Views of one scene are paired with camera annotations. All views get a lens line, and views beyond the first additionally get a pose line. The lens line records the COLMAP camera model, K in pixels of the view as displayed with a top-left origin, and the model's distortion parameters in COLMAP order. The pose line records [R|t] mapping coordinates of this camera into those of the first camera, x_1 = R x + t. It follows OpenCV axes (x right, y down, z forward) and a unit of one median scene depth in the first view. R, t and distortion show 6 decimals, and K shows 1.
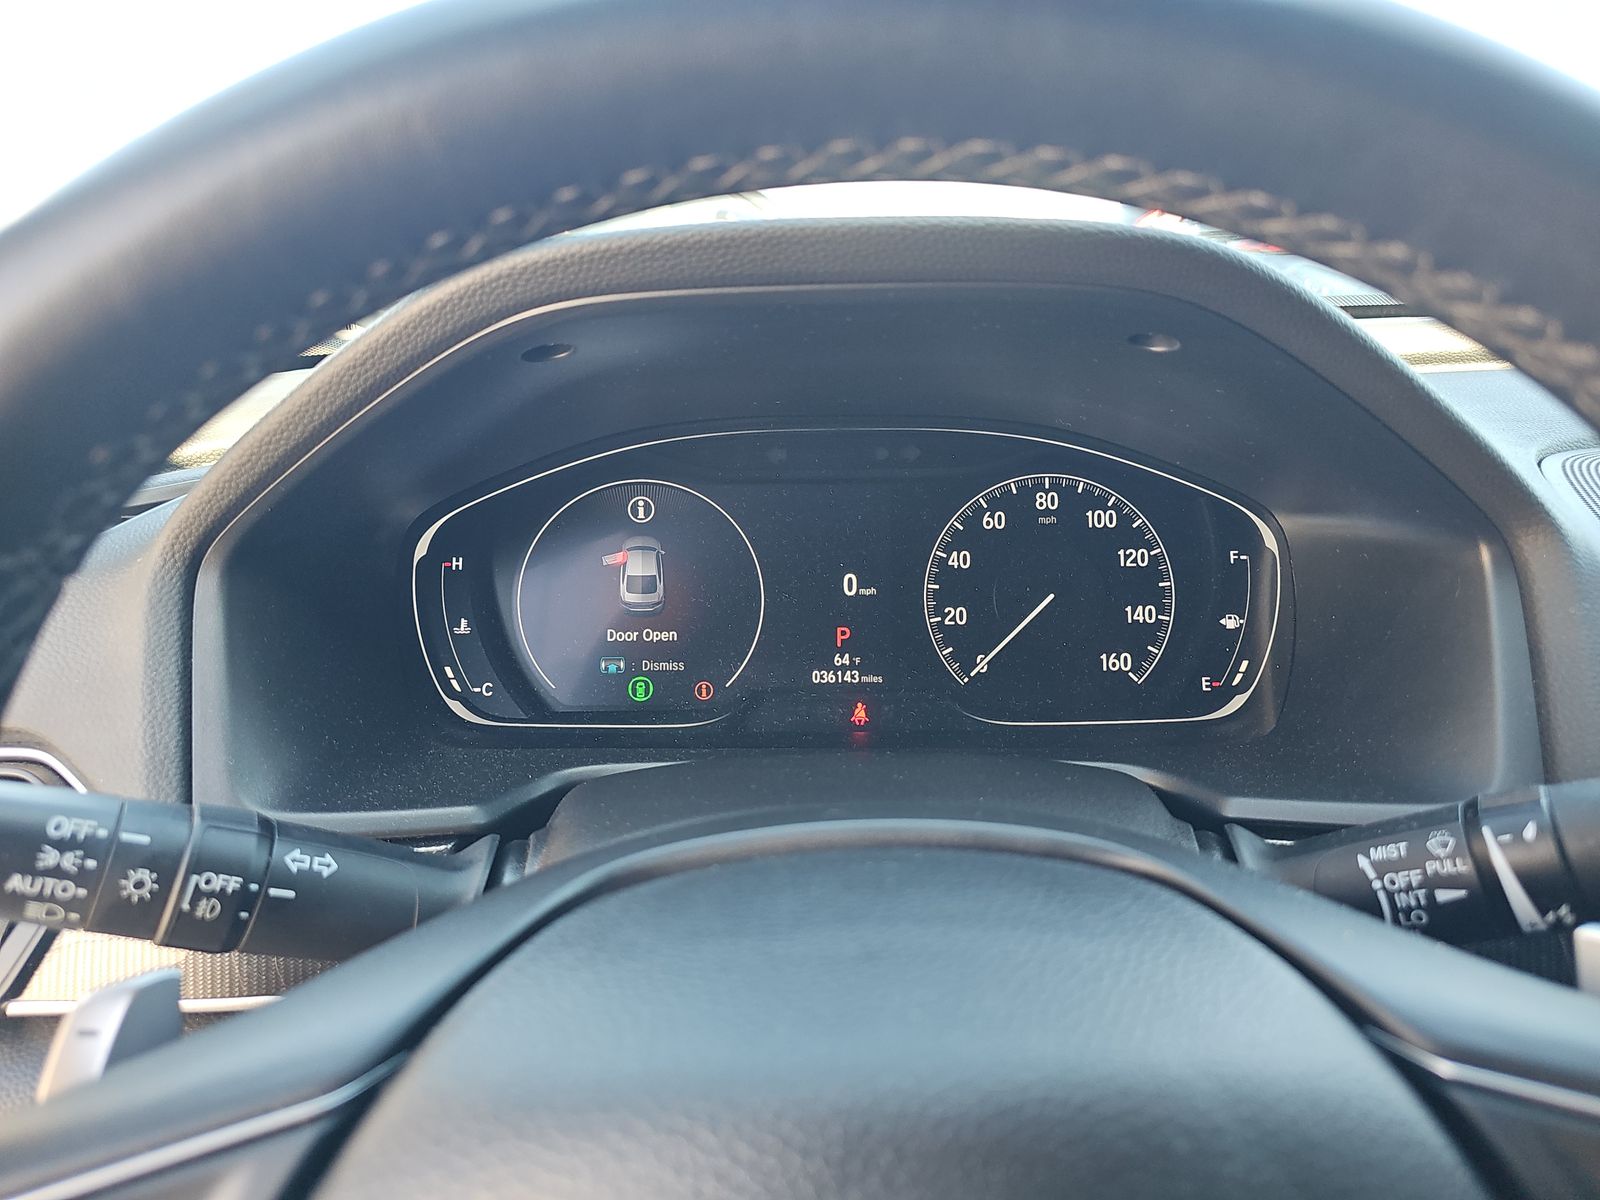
lens RADIAL K [[1109.2, 0, 811.1], [0, 1109.2, 589.6], [0, 0, 1]] dist [0.028417, -0.049865]
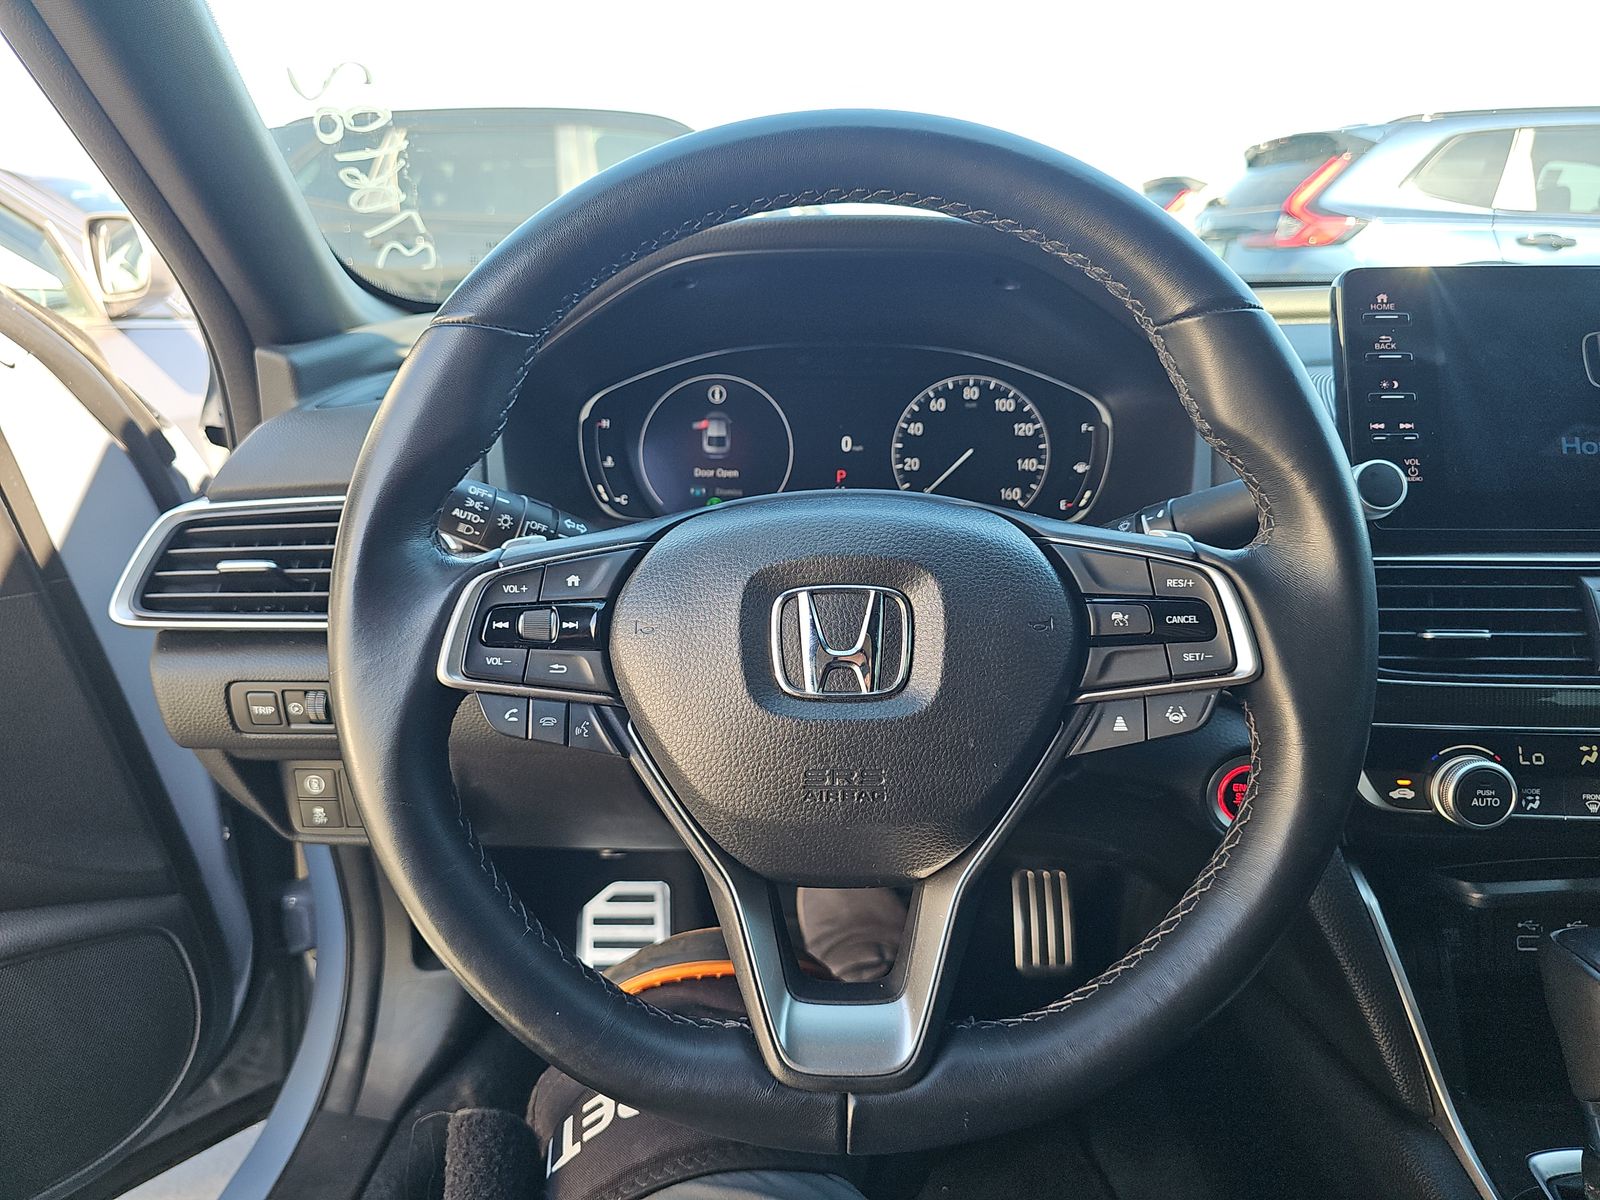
lens RADIAL K [[1109.2, 0, 787.9], [0, 1109.2, 601.6], [0, 0, 1]] dist [0.028417, -0.049865]
pose [[0.999051, 0.026290, -0.034736, 0.012298], [-0.025669, 0.999505, 0.018200, 0.198542], [0.035197, -0.017291, 0.999231, -0.615157]]
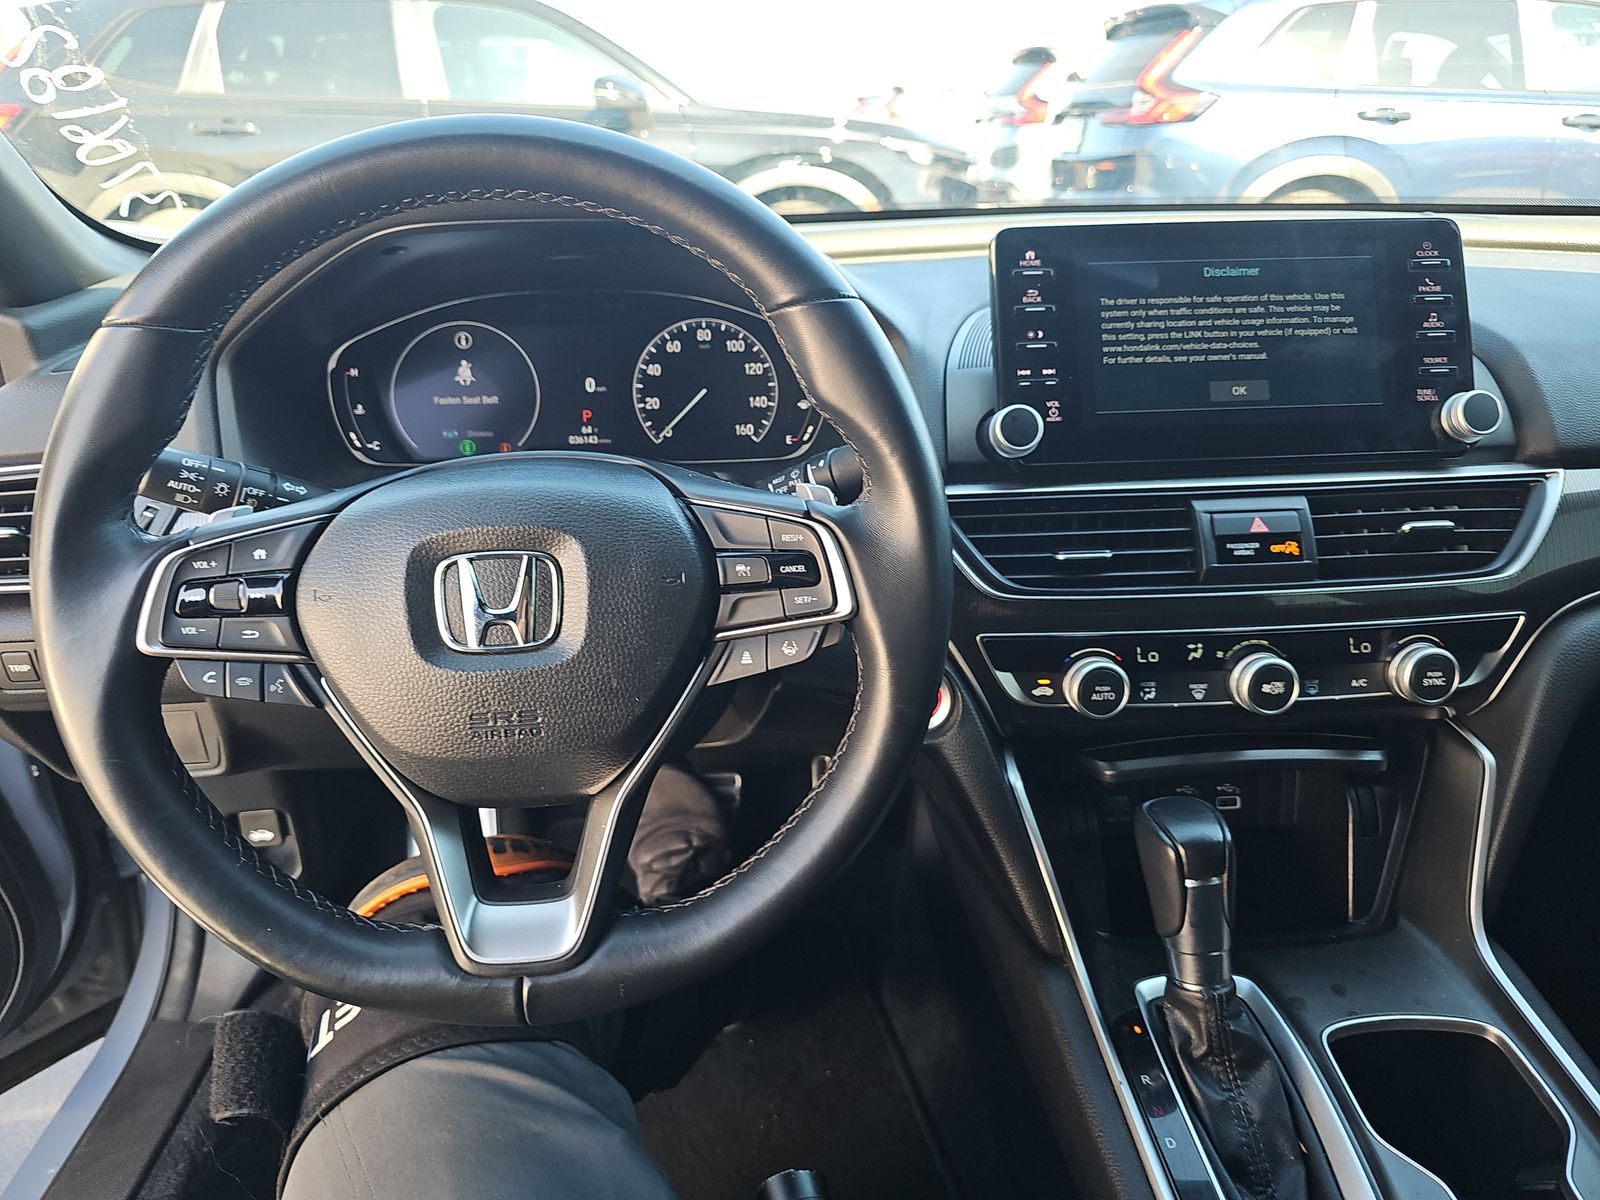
lens RADIAL K [[1109.2, 0, 791.5], [0, 1109.2, 602.4], [0, 0, 1]] dist [0.028417, -0.049865]
pose [[0.998036, -0.016399, 0.060454, 0.237813], [0.008899, 0.992453, 0.122302, 0.121955], [-0.062003, -0.121524, 0.990650, -0.762276]]
